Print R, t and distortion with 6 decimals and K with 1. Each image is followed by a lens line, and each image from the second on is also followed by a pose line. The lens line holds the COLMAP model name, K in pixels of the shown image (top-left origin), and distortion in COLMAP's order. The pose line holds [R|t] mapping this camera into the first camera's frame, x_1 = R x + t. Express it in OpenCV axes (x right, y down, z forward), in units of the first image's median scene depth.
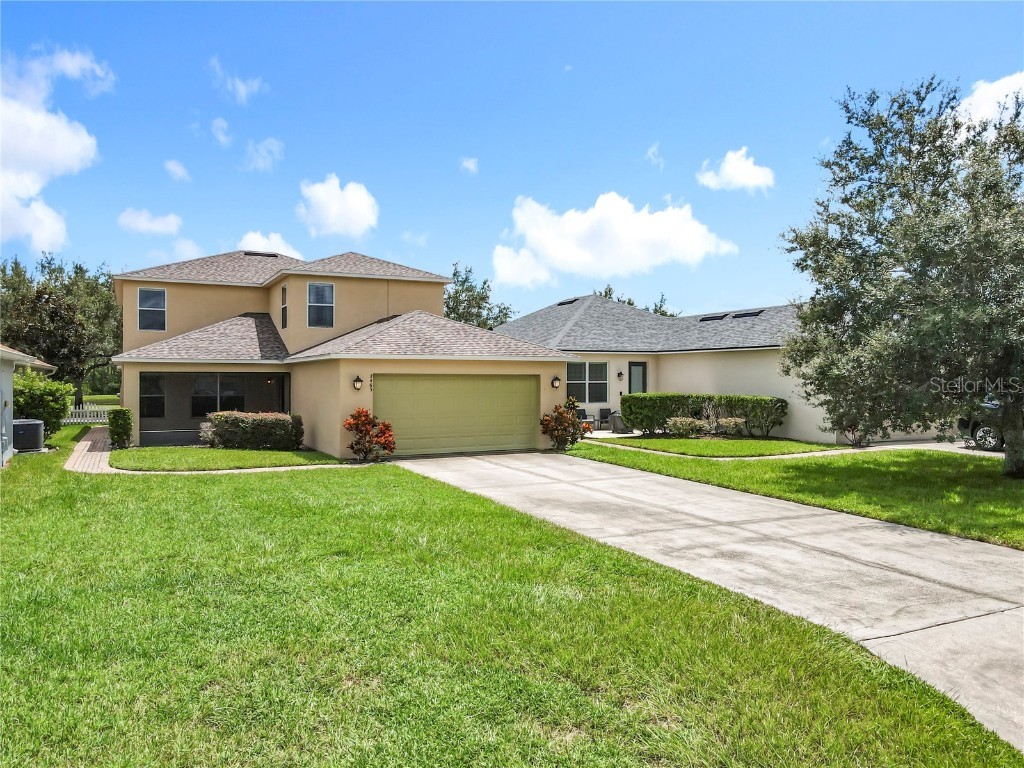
lens RADIAL K [[769.5, 0, 508.1], [0, 769.5, 379.4], [0, 0, 1]] dist [0.007025, 0.047196]
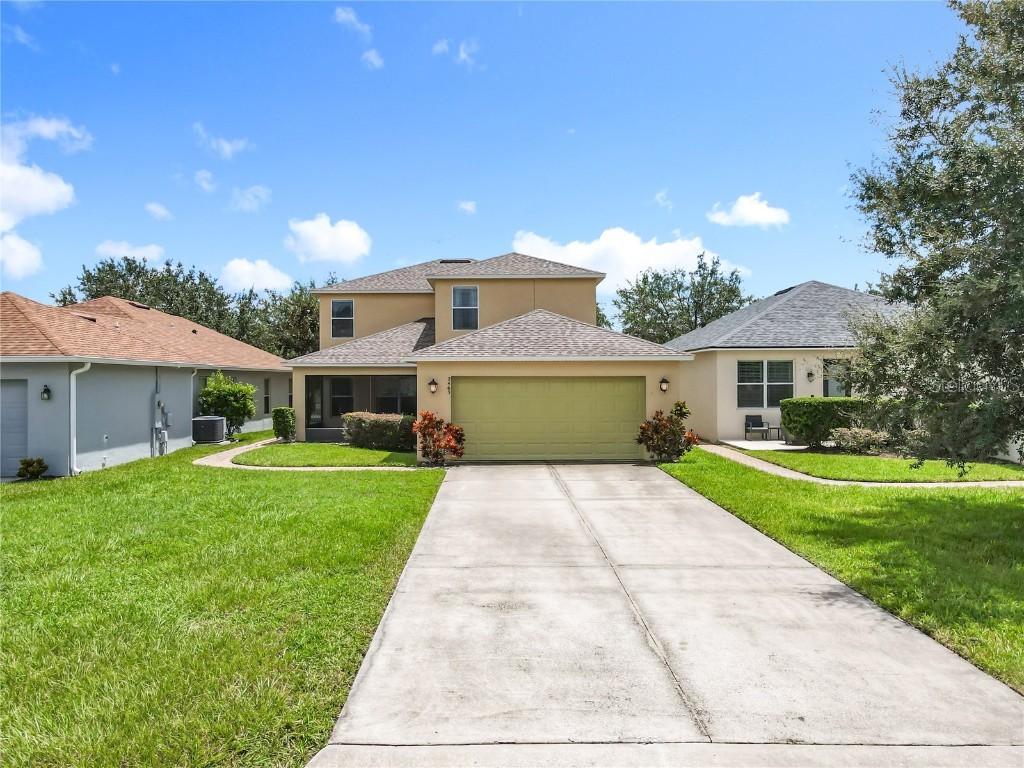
lens RADIAL K [[769.5, 0, 496.0], [0, 769.5, 381.4], [0, 0, 1]] dist [0.007025, 0.047196]
pose [[0.897418, -0.001704, -0.441177, 0.265623], [0.003222, 0.999991, 0.002693, -0.002972], [0.441169, -0.003839, 0.897416, 0.117817]]
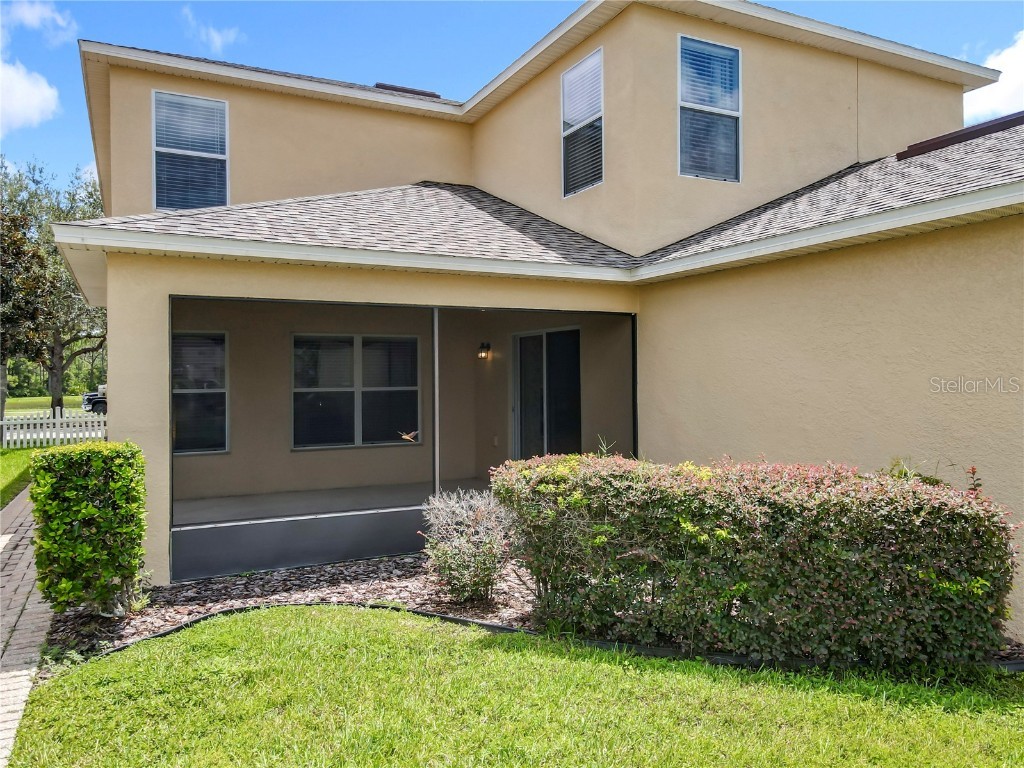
lens RADIAL K [[769.5, 0, 502.0], [0, 769.5, 376.3], [0, 0, 1]] dist [0.007025, 0.047196]
pose [[0.999944, -0.005836, -0.008816, -0.364049], [0.005823, 0.999982, -0.001534, 0.018018], [0.008825, 0.001482, 0.999960, 0.744449]]
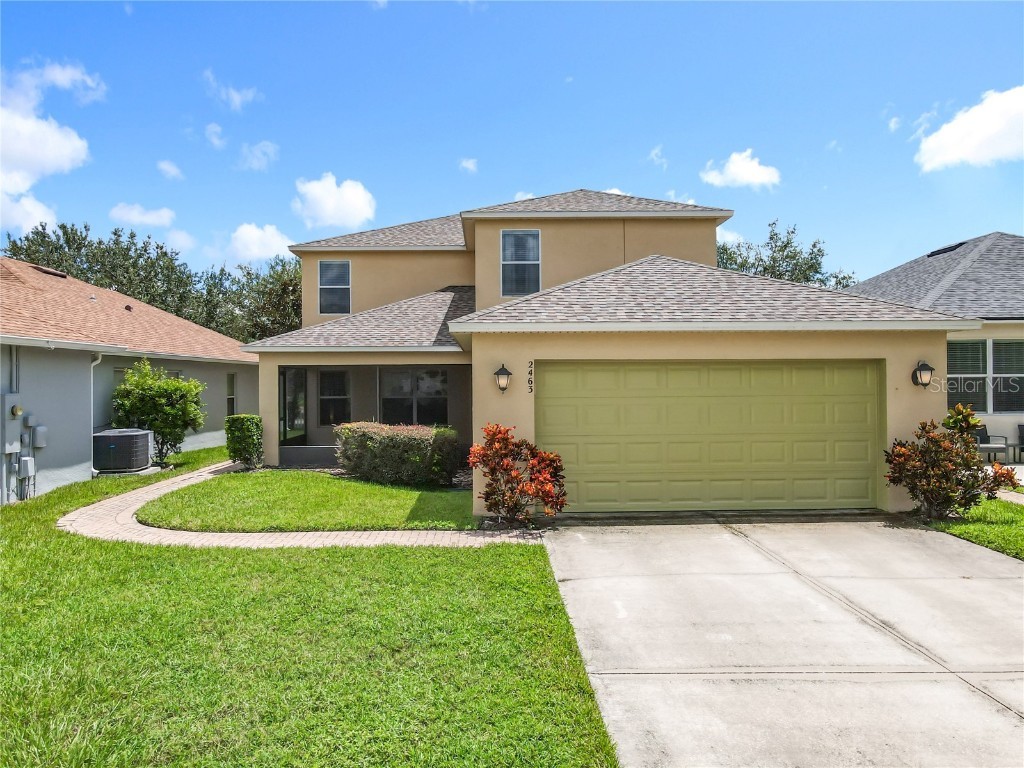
lens RADIAL K [[769.5, 0, 497.7], [0, 769.5, 378.0], [0, 0, 1]] dist [0.007025, 0.047196]
pose [[0.903071, -0.006687, -0.429439, 0.028626], [0.006367, 0.999977, -0.002182, 0.005239], [0.429444, -0.000764, 0.903093, 0.425103]]
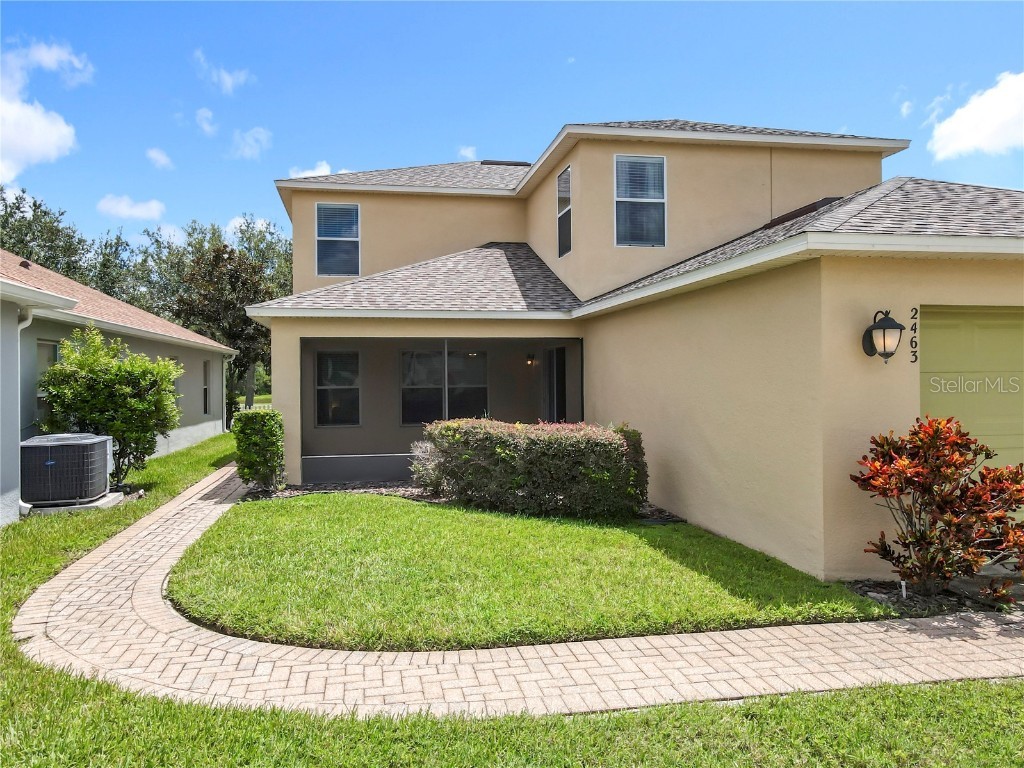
lens RADIAL K [[769.5, 0, 499.7], [0, 769.5, 385.1], [0, 0, 1]] dist [0.007025, 0.047196]
pose [[0.960378, -0.004408, -0.278665, -0.213236], [0.007101, 0.999937, 0.008654, 0.017579], [0.278610, -0.010290, 0.960349, 0.555830]]
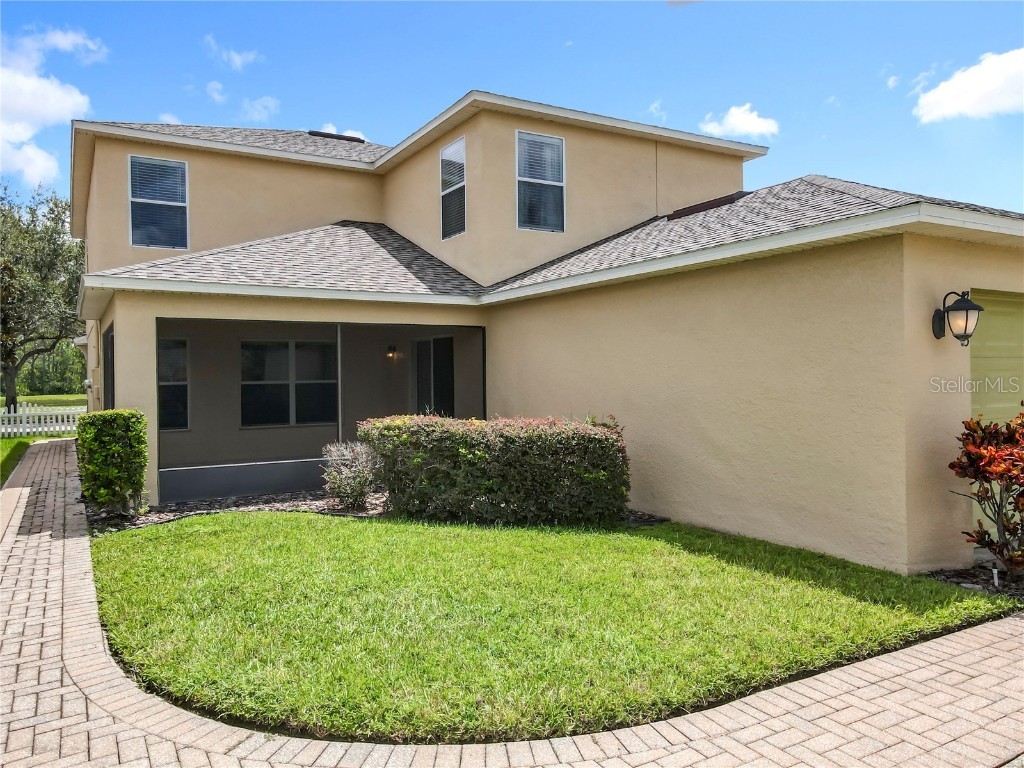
lens RADIAL K [[769.5, 0, 510.6], [0, 769.5, 377.9], [0, 0, 1]] dist [0.007025, 0.047196]
pose [[0.998086, -0.010337, 0.060977, -0.321174], [0.010228, 0.999945, 0.002103, 0.021828], [-0.060995, -0.001475, 0.998137, 0.596763]]
